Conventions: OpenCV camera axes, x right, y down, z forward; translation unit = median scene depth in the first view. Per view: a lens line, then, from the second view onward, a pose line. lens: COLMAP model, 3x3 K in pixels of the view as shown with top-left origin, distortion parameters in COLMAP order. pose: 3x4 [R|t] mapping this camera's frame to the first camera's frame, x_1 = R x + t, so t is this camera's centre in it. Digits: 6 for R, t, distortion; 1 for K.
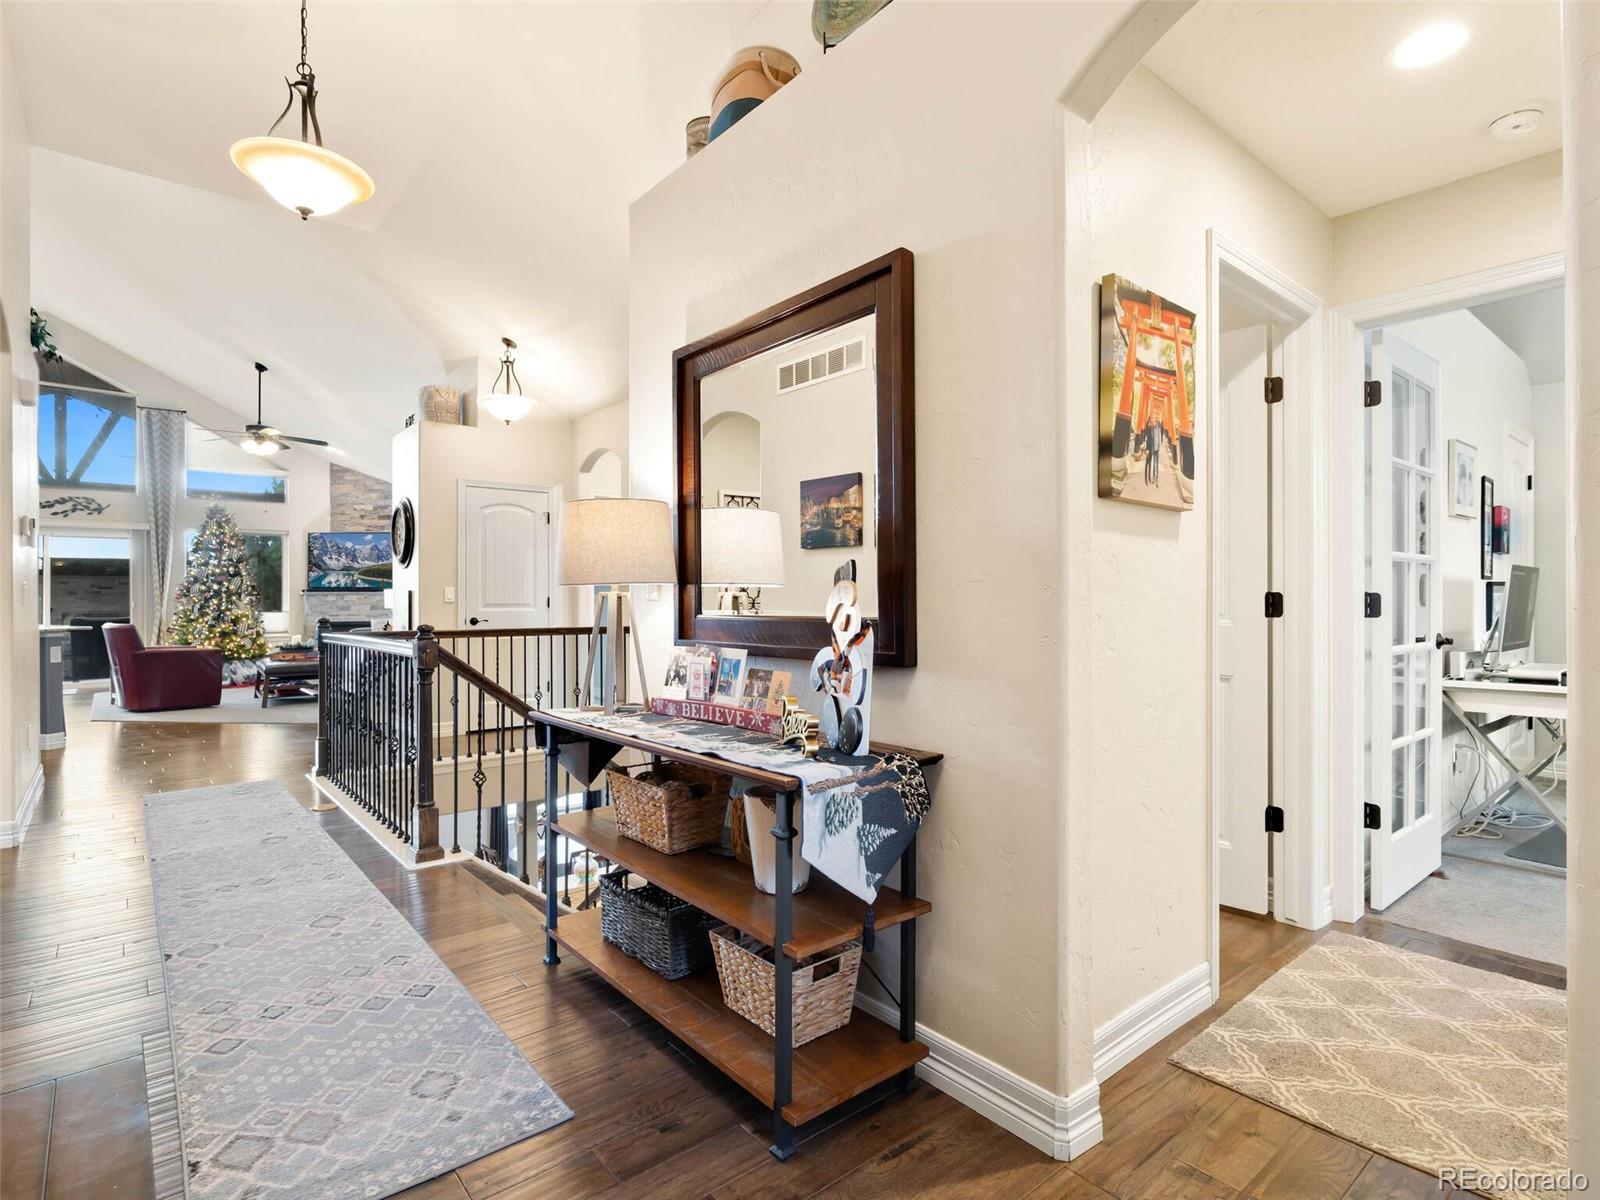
lens RADIAL K [[797.1, 0, 795.1], [0, 797.1, 602.9], [0, 0, 1]] dist [-0.001206, 0.000474]
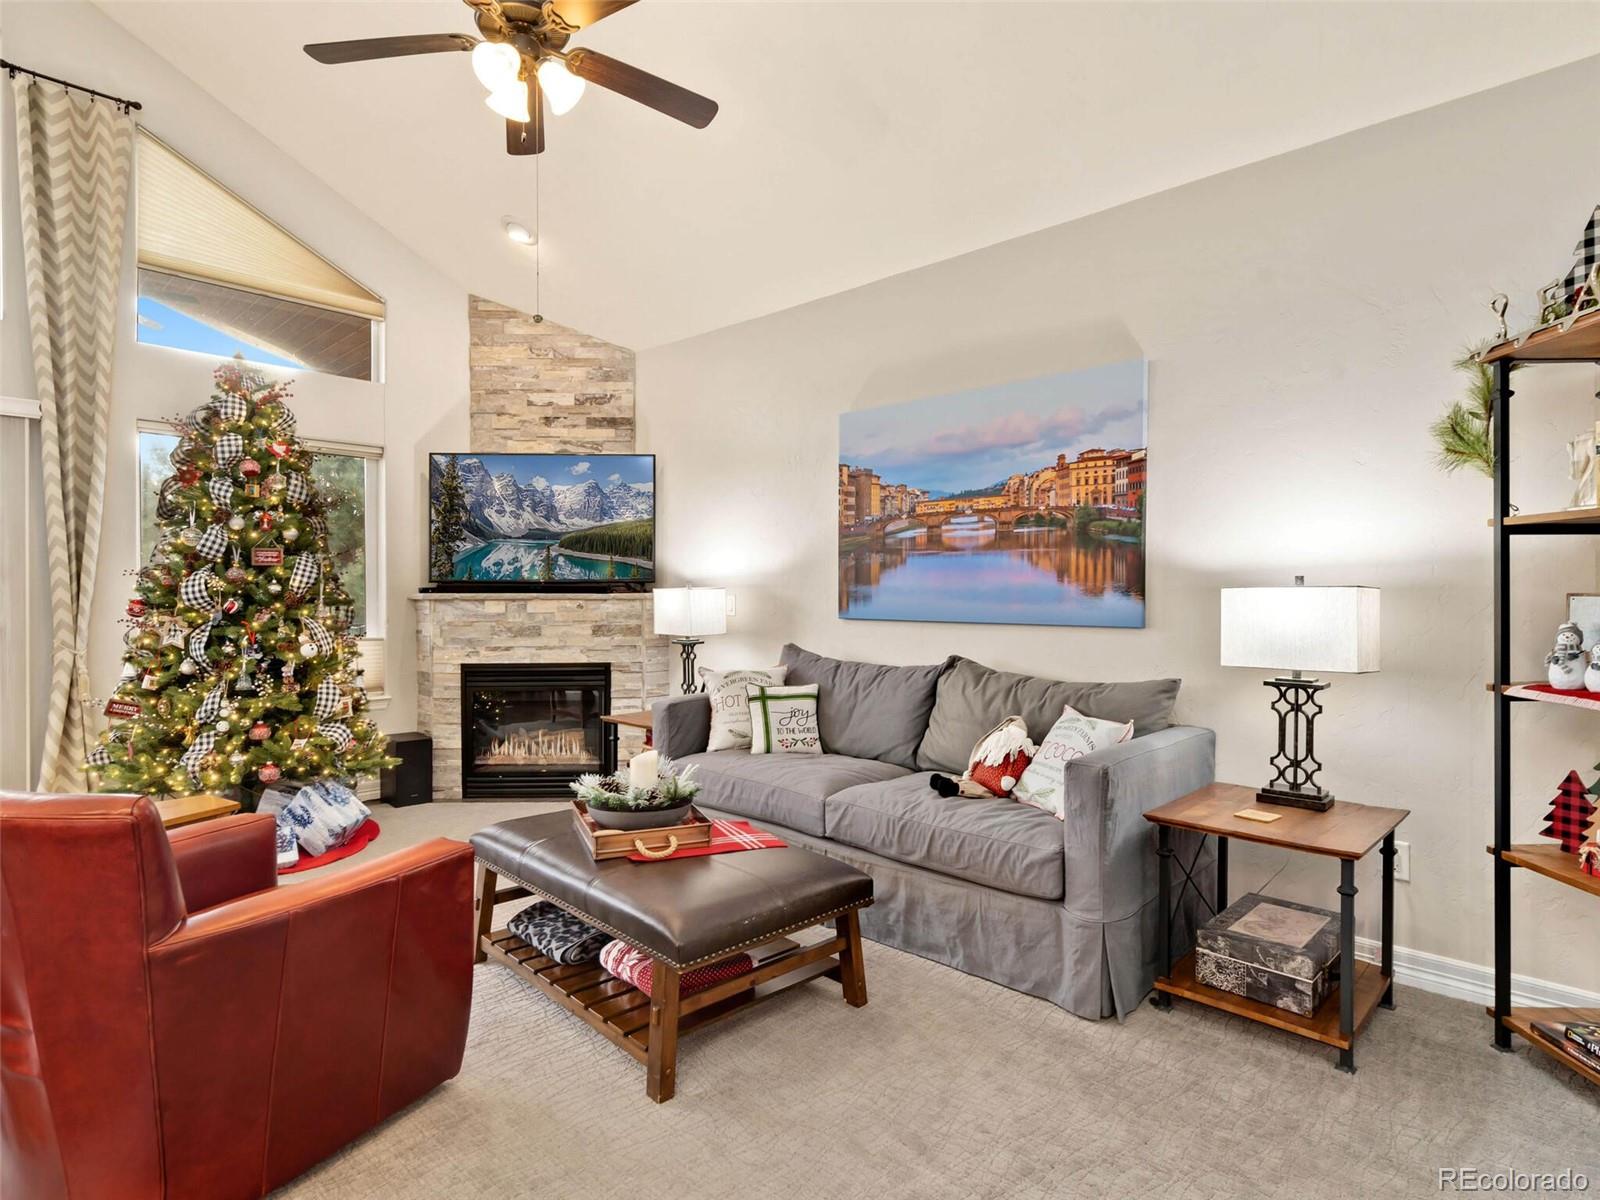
lens RADIAL K [[853.5, 0, 796.1], [0, 853.5, 597.8], [0, 0, 1]] dist [0.002633, 0.002724]
pose [[0.994395, 0.002143, 0.105707, -0.482154], [-0.002469, 0.999993, 0.002955, -0.012956], [-0.105700, -0.003200, 0.994393, 0.547379]]
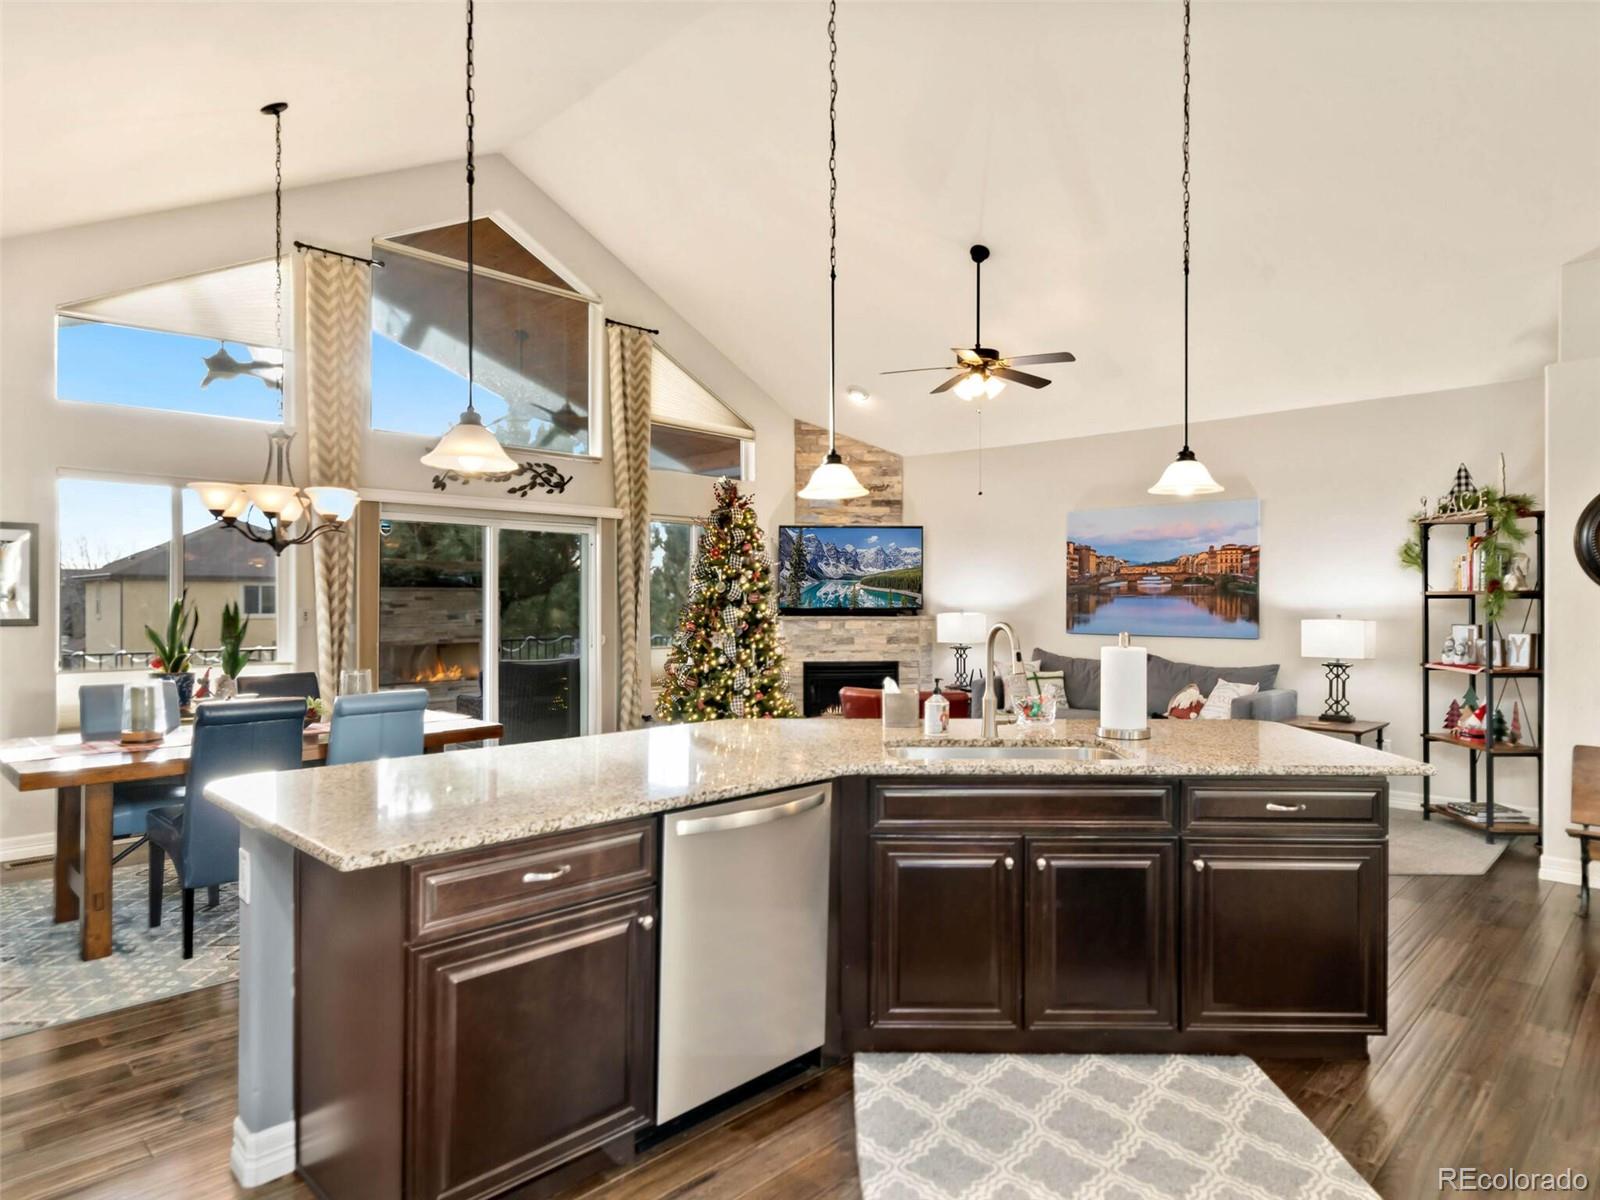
lens RADIAL K [[916.6, 0, 811.3], [0, 916.6, 601.0], [0, 0, 1]] dist [0.017591, -0.000649]
pose [[0.994336, 0.003260, 0.106237, -0.688918], [-0.002939, 0.999991, -0.003178, -0.024060], [-0.106246, 0.002848, 0.994336, 0.255680]]
